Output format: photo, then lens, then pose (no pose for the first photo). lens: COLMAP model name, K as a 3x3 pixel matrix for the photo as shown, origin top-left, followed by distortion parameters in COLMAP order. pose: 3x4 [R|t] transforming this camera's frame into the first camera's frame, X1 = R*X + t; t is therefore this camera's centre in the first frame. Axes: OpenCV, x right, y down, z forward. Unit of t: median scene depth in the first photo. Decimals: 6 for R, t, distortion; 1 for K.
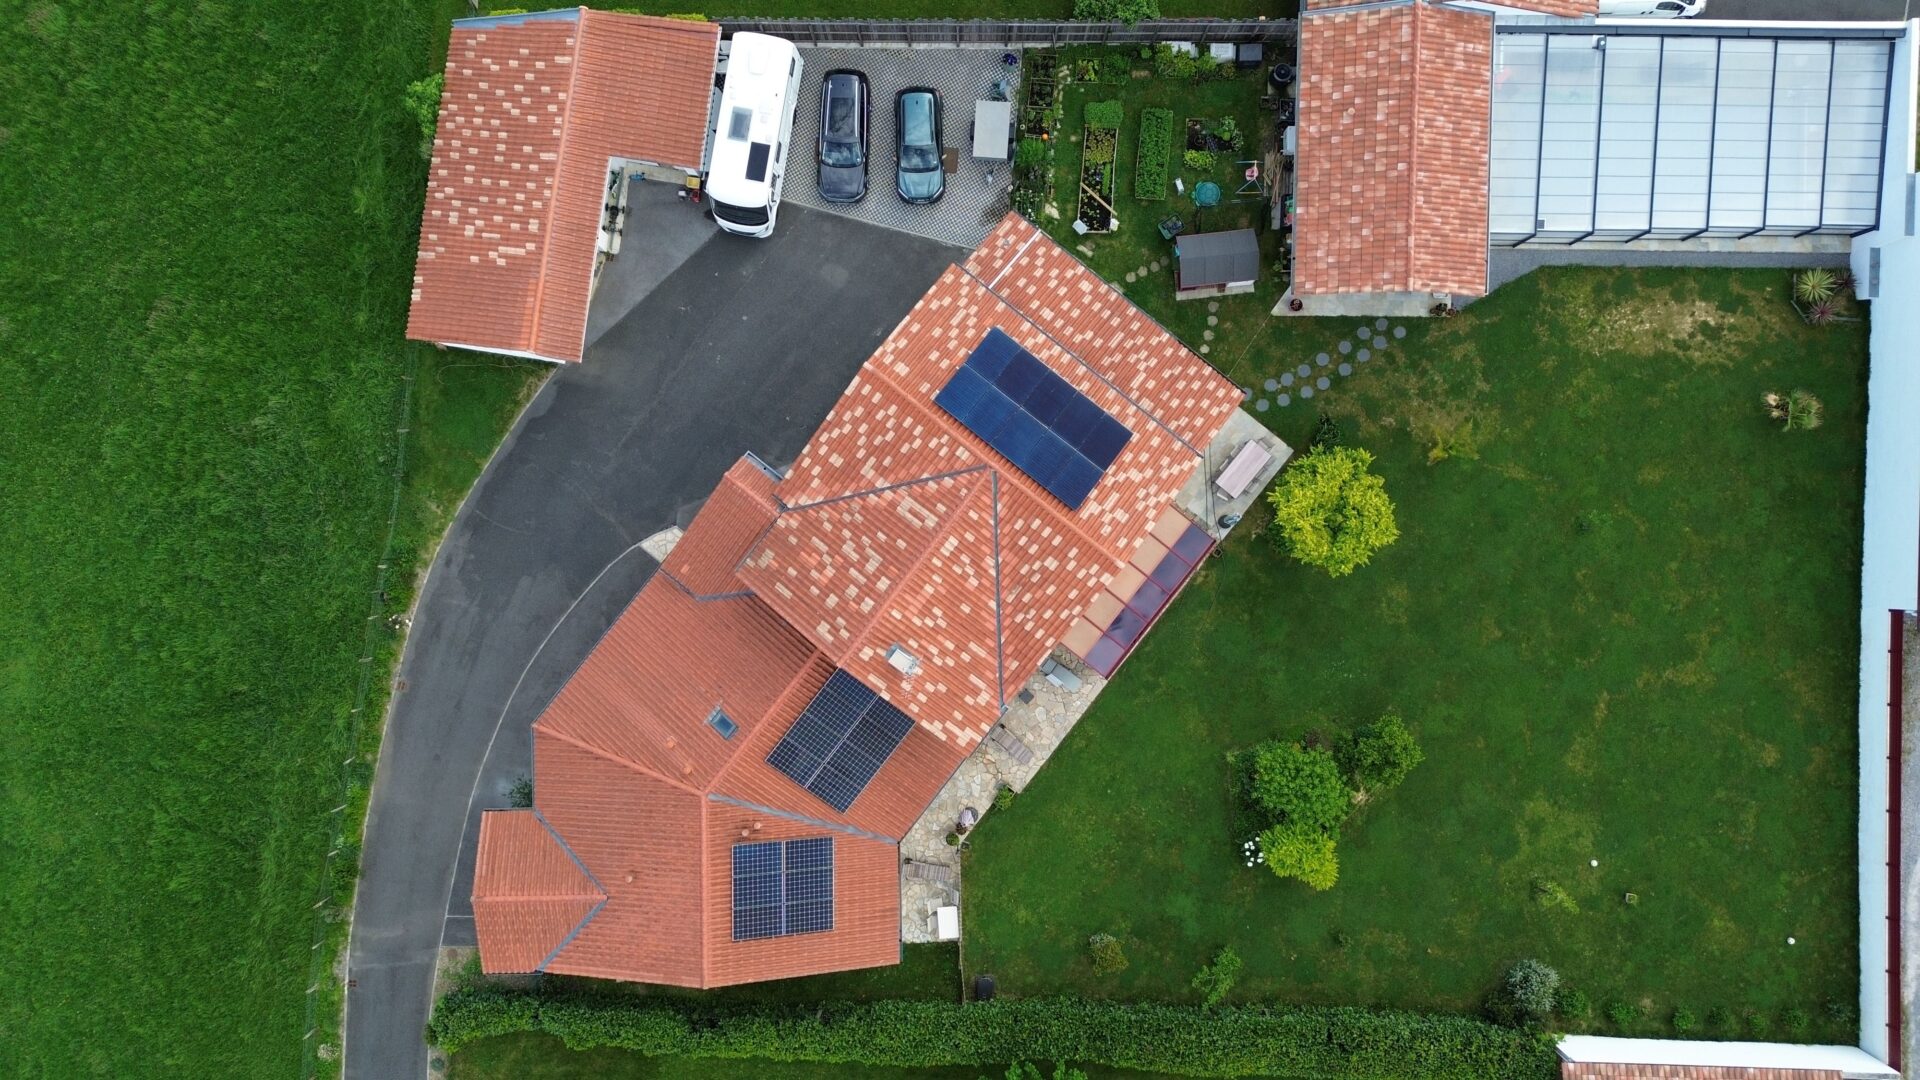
lens RADIAL K [[1390.3, 0, 959.9], [0, 1390.3, 541.5], [0, 0, 1]] dist [-0.001400, -0.002162]
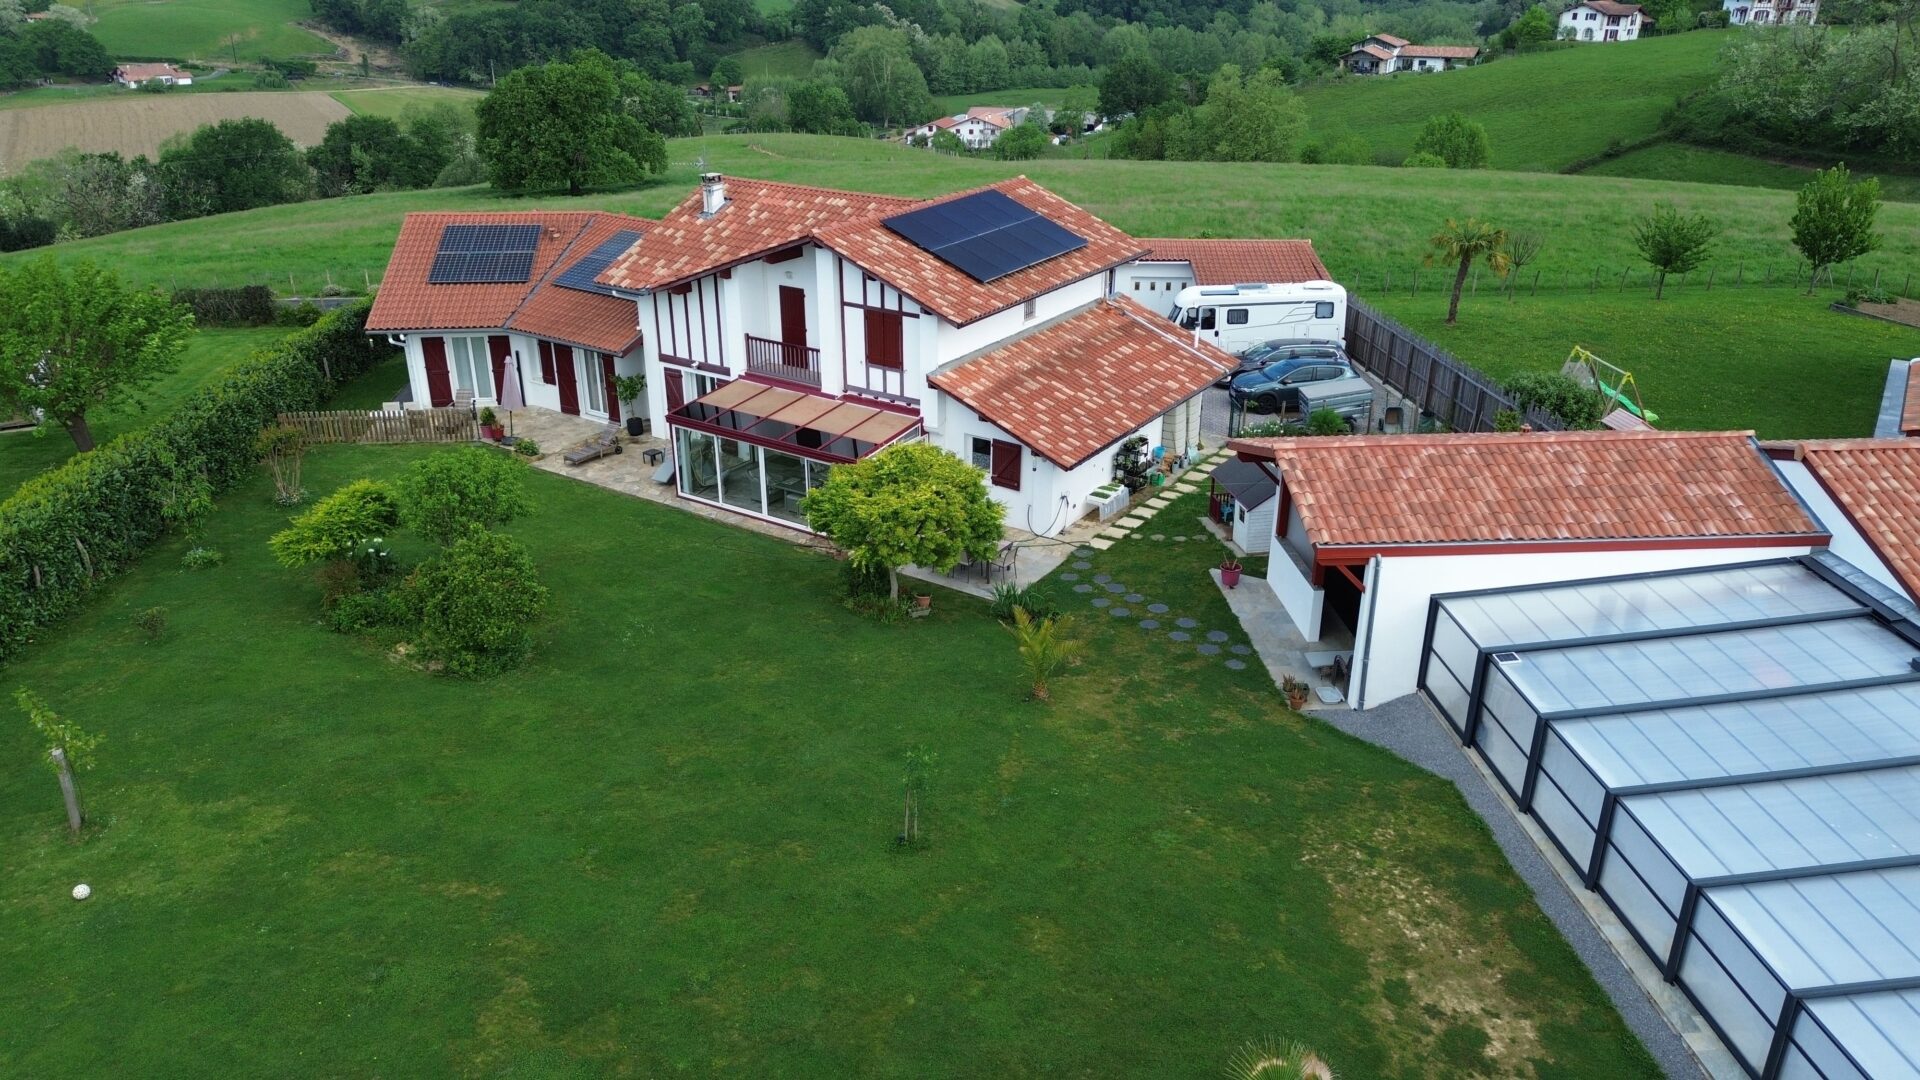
lens RADIAL K [[1390.3, 0, 963.1], [0, 1390.3, 541.4], [0, 0, 1]] dist [-0.001400, -0.002162]
pose [[0.091299, 0.405914, -0.909340, 0.805327], [-0.995823, 0.036389, -0.083738, 0.003884], [-0.000900, 0.913187, 0.407540, 0.736253]]
